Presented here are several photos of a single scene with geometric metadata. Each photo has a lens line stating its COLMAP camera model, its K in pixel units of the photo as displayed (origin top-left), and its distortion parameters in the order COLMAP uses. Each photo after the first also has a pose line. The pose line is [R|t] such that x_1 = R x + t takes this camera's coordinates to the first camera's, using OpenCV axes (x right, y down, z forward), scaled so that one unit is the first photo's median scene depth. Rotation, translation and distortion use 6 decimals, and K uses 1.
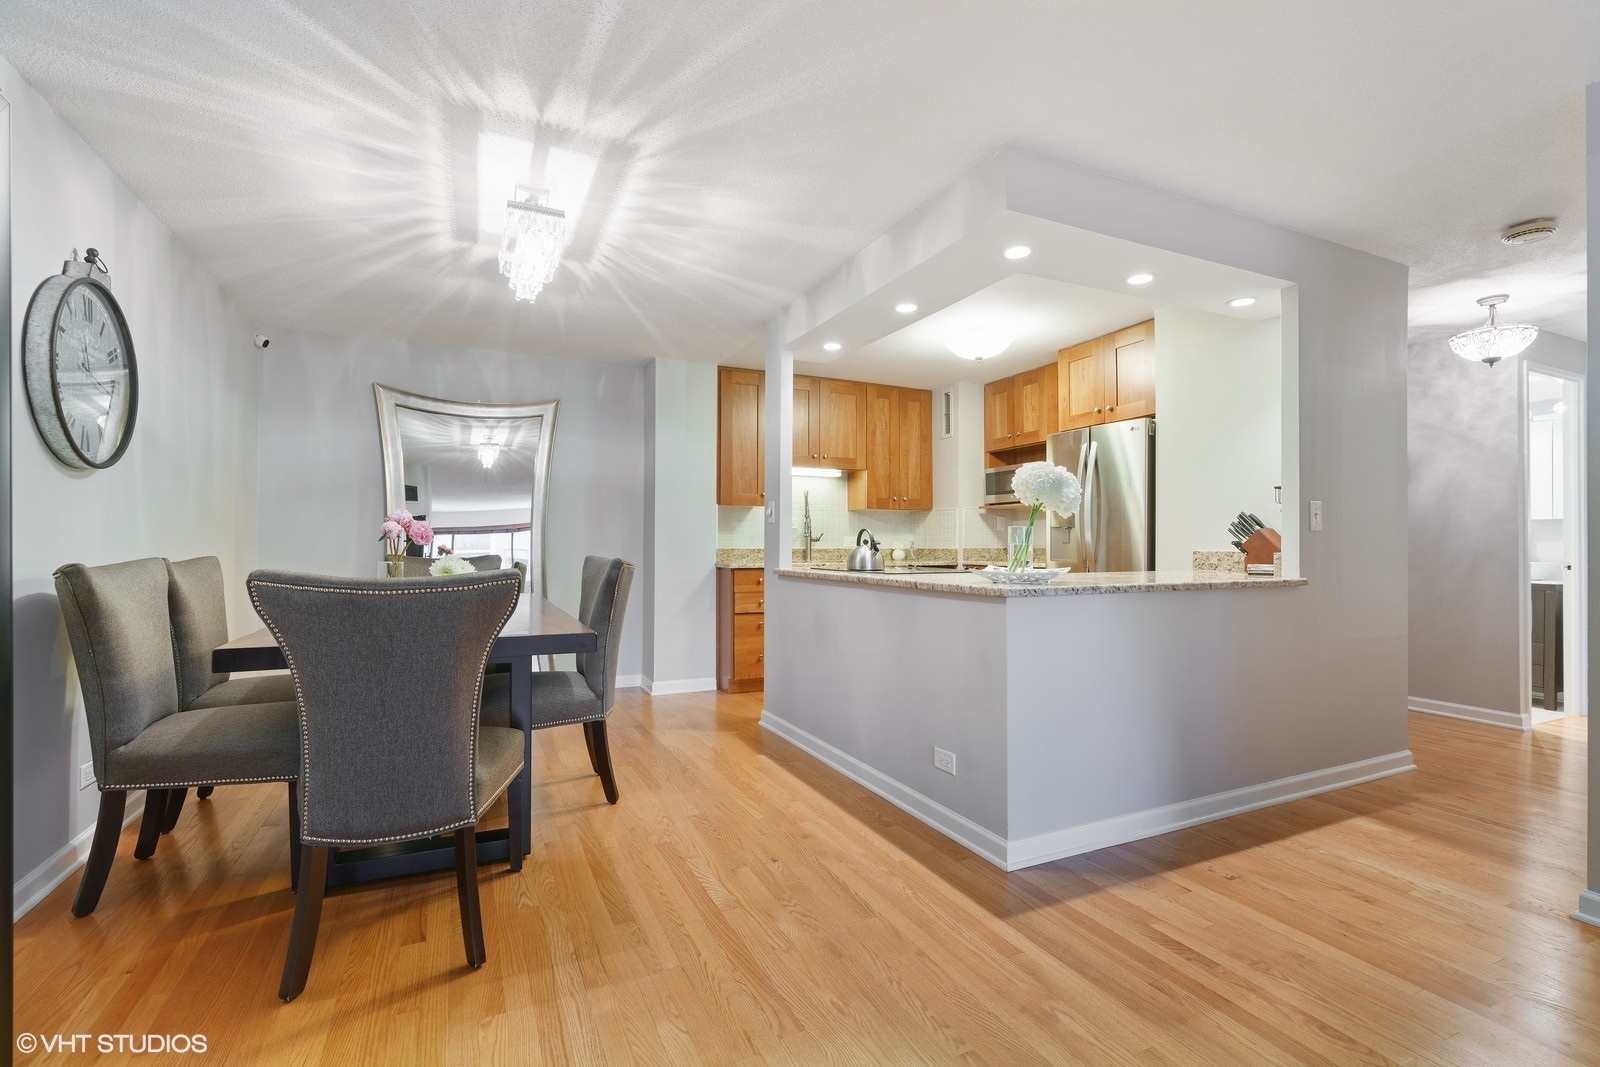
lens RADIAL K [[720.5, 0, 801.2], [0, 720.5, 537.1], [0, 0, 1]] dist [-0.020915, 0.011986]
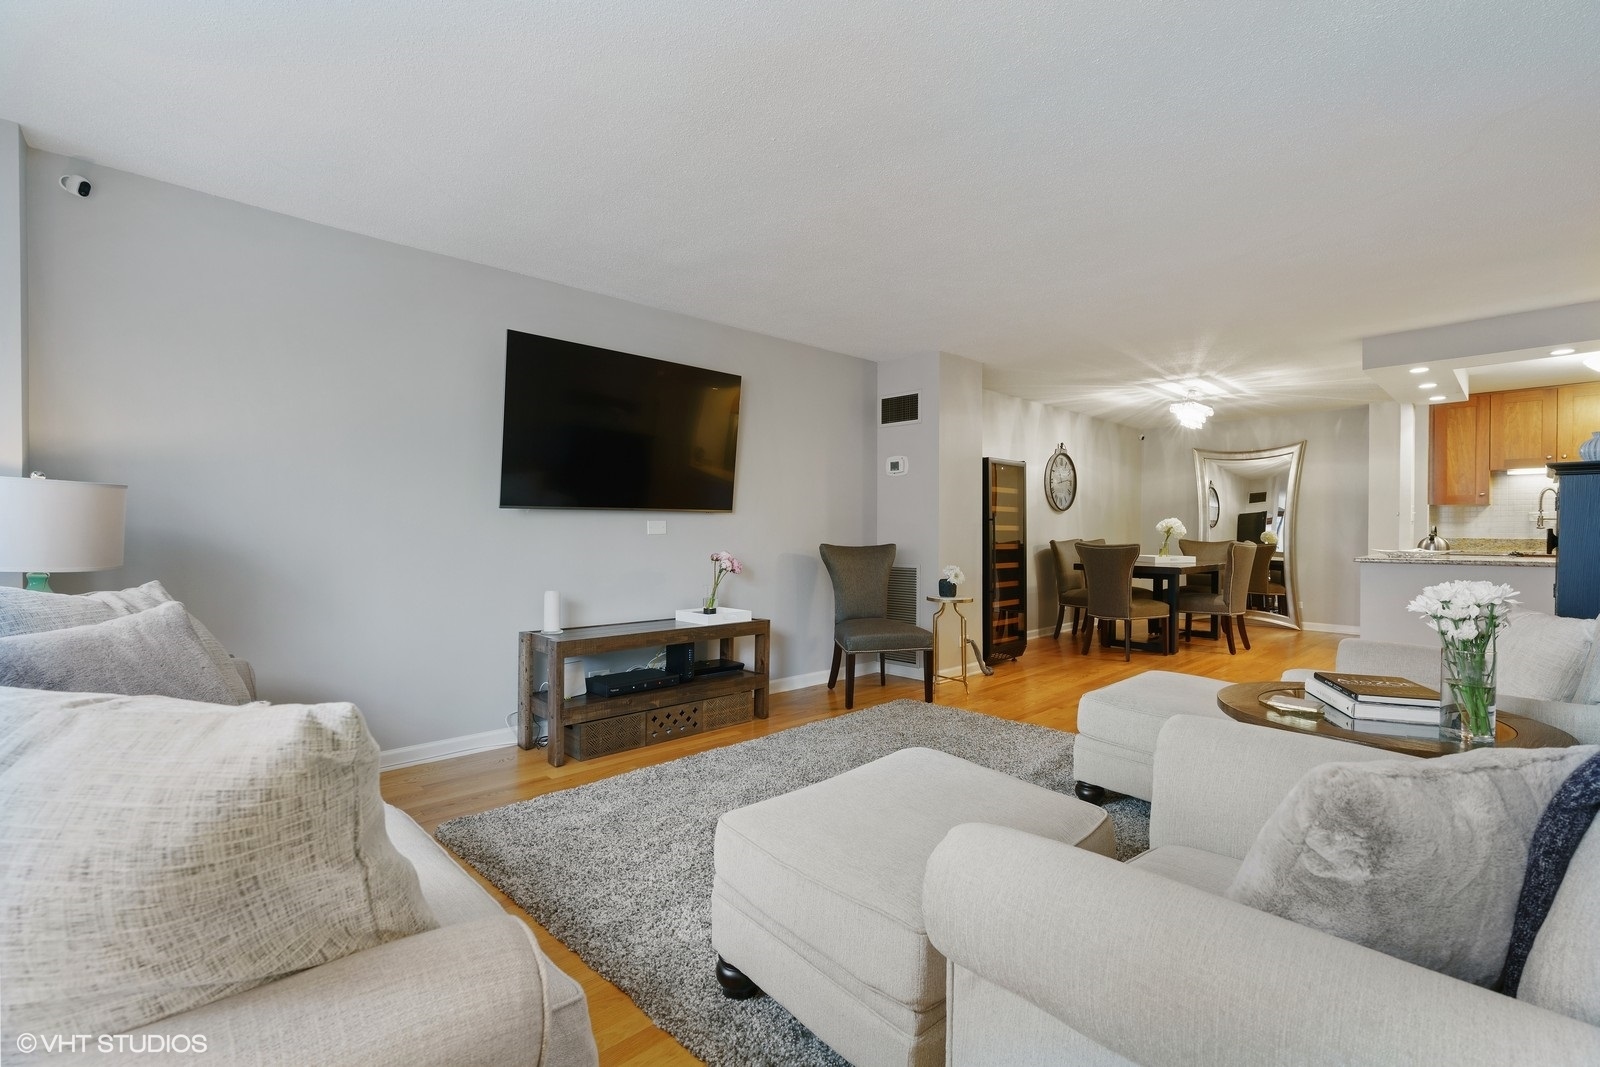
lens RADIAL K [[720.5, 0, 801.2], [0, 720.5, 537.1], [0, 0, 1]] dist [-0.020915, 0.011986]
pose [[0.318231, 0.009288, -0.947968, 1.272190], [0.009535, 0.999870, 0.012998, -0.022839], [0.947965, -0.013175, 0.318101, -0.854707]]
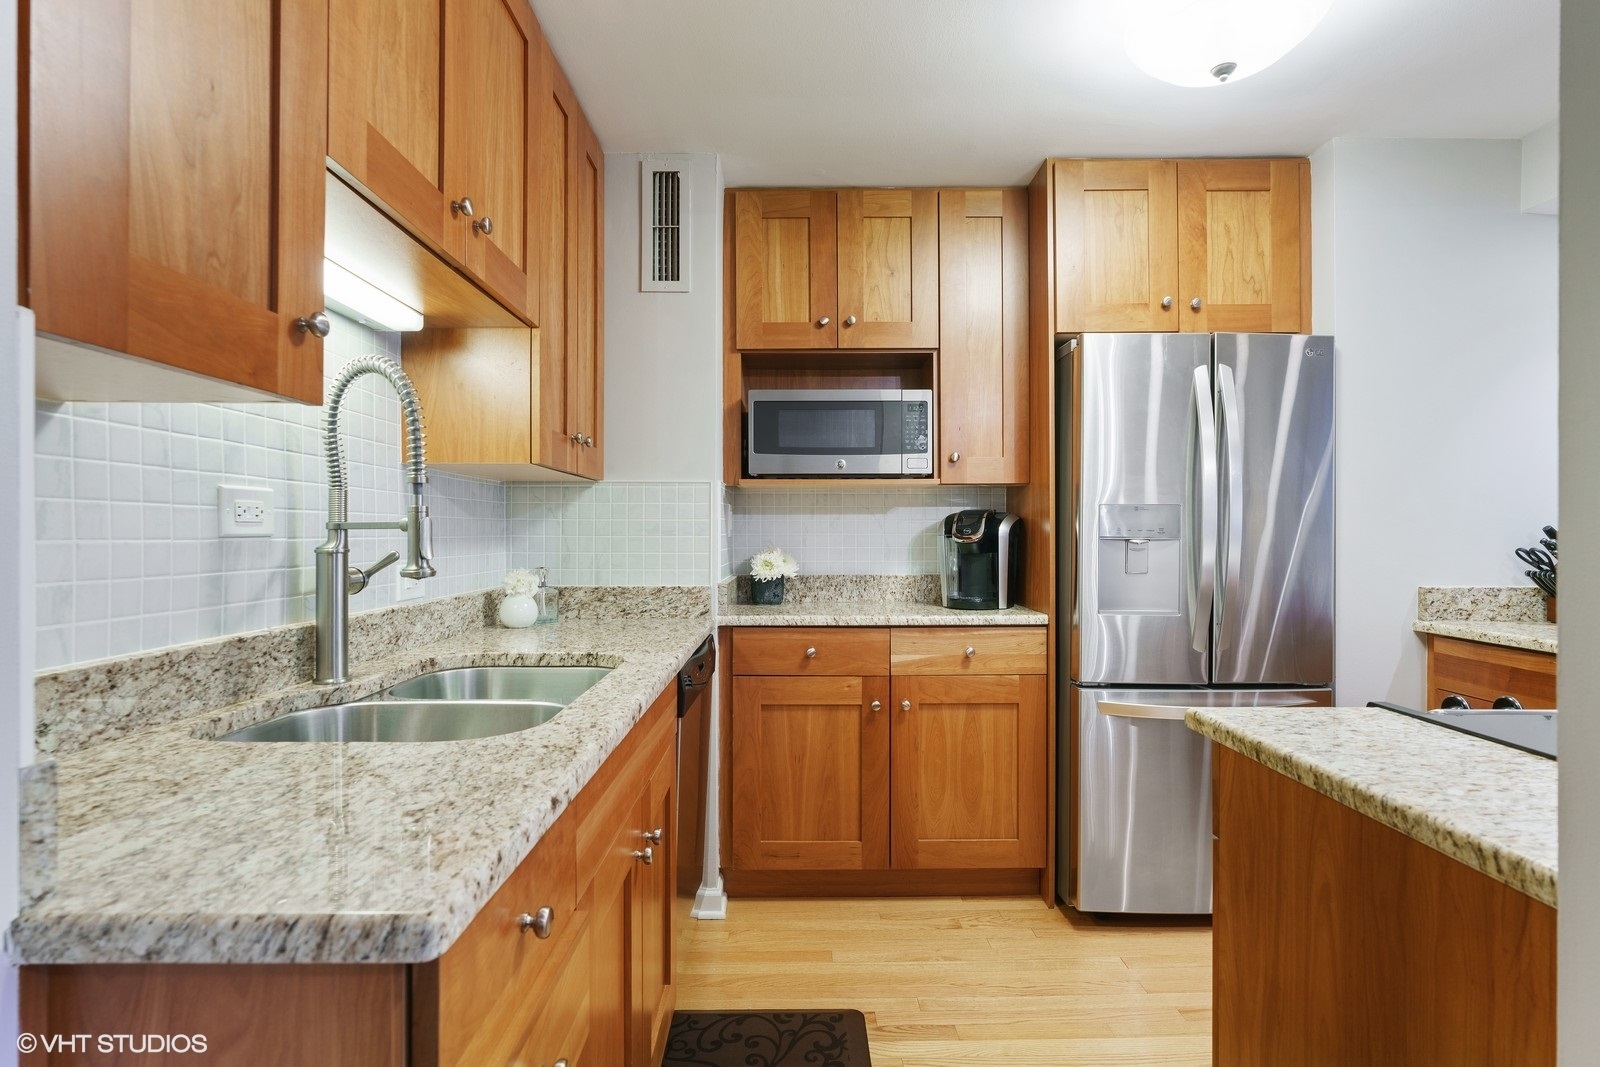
lens RADIAL K [[819.9, 0, 800.0], [0, 819.9, 533.5], [0, 0, 1]] dist [-0.000564, -0.000007]
pose [[0.417557, -0.003279, 0.908645, -0.304210], [-0.009501, 0.999923, 0.007975, -0.029191], [-0.908601, -0.011963, 0.417493, 1.433032]]
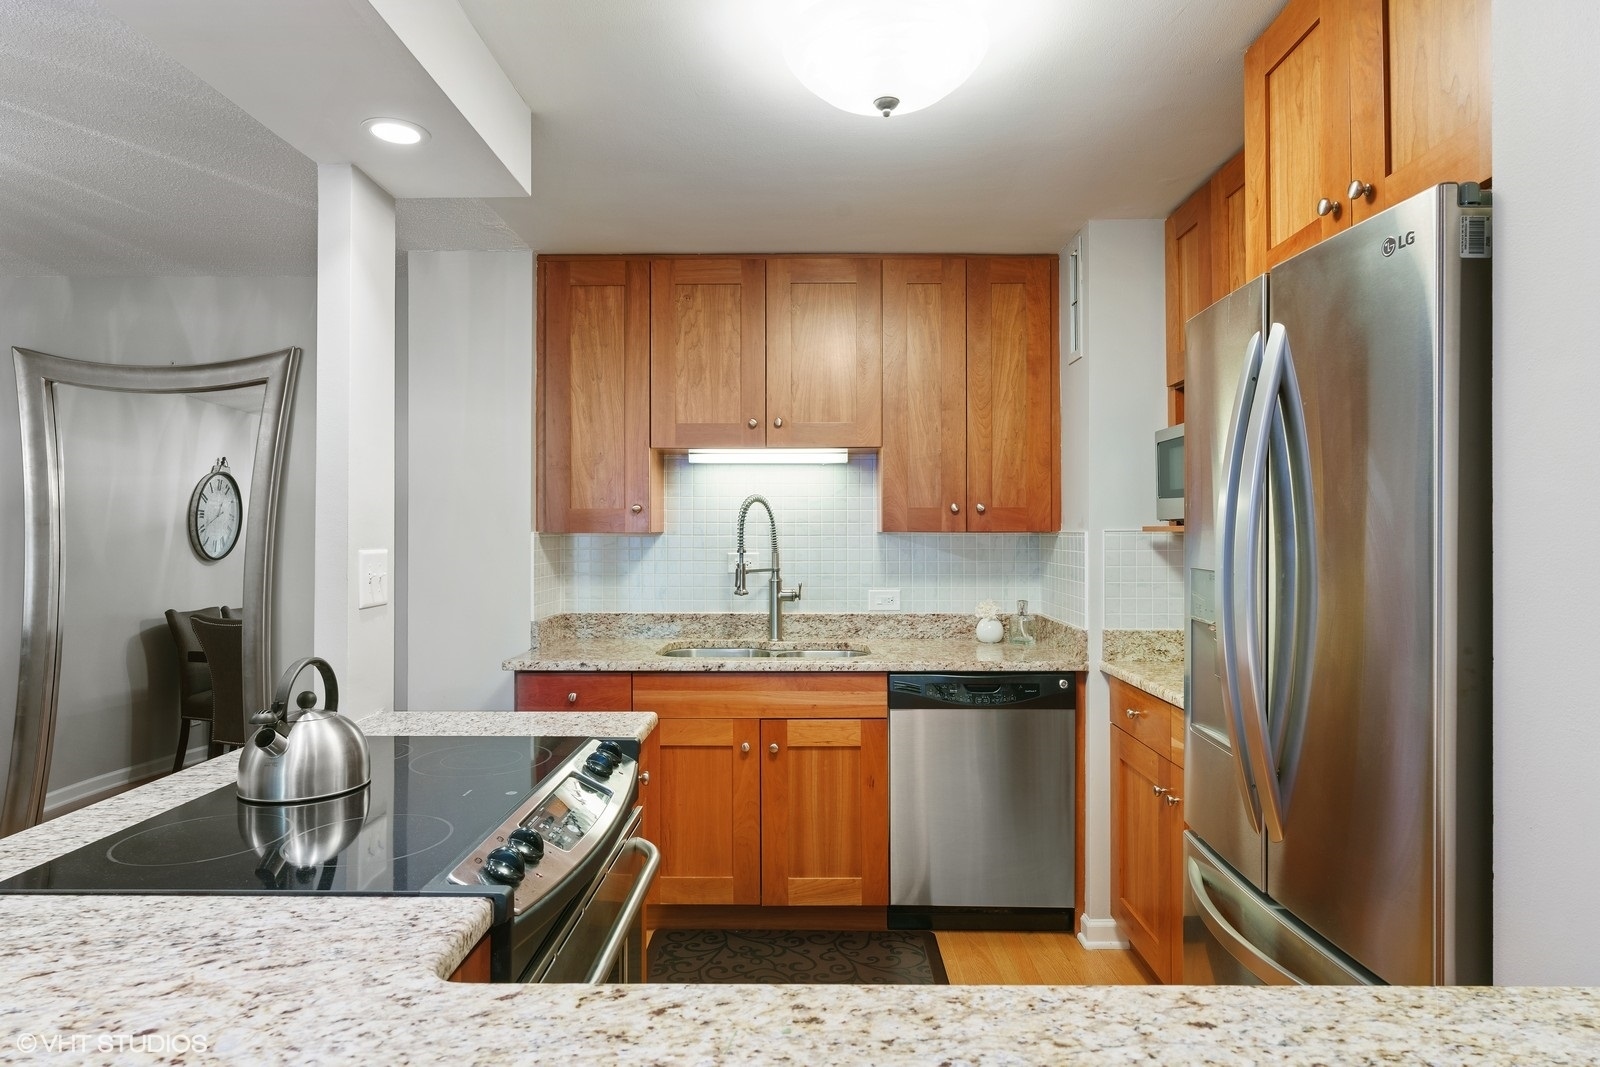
lens RADIAL K [[914.9, 0, 800.0], [0, 914.9, 533.5], [0, 0, 1]] dist [0.000264, 0.000059]
pose [[0.899742, -0.002556, -0.436415, 0.546875], [0.006441, 0.999952, 0.007423, -0.080362], [0.436375, -0.009490, 0.899715, 0.851602]]
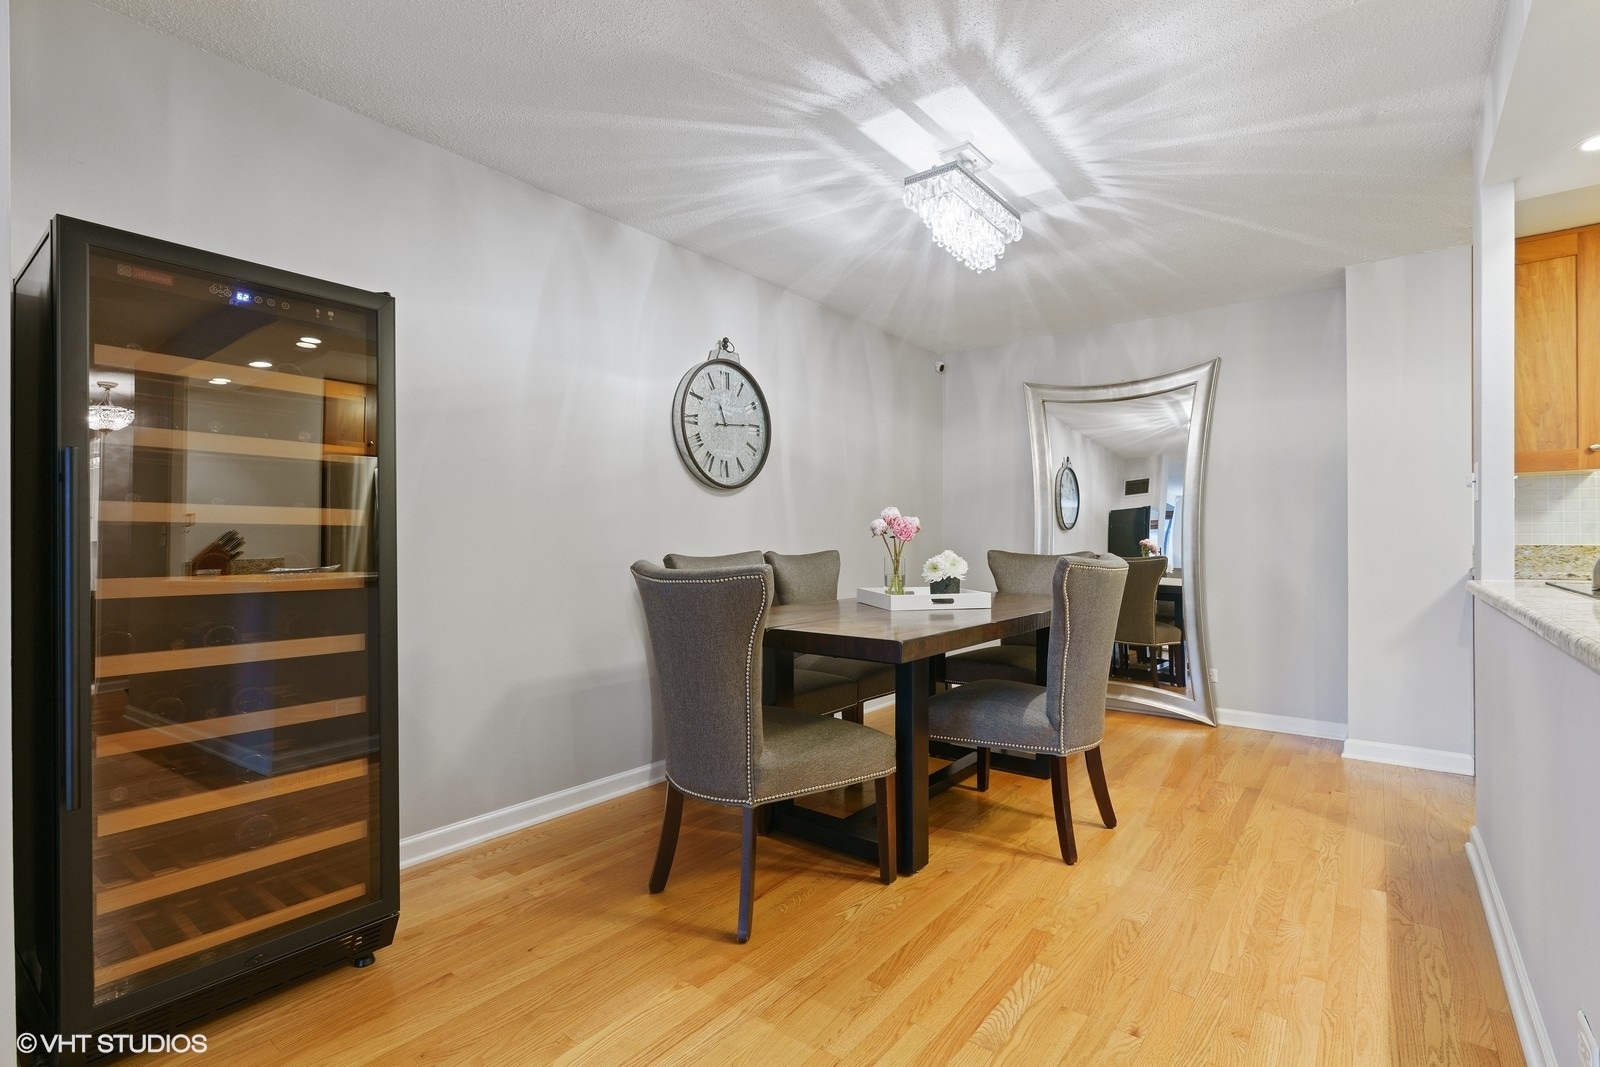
lens RADIAL K [[748.4, 0, 795.3], [0, 748.4, 534.3], [0, 0, 1]] dist [-0.016469, 0.007488]
pose [[0.440324, -0.011254, -0.897768, 0.324961], [0.012197, 0.999904, -0.006552, 0.006630], [0.897756, -0.008065, 0.440419, 0.337936]]
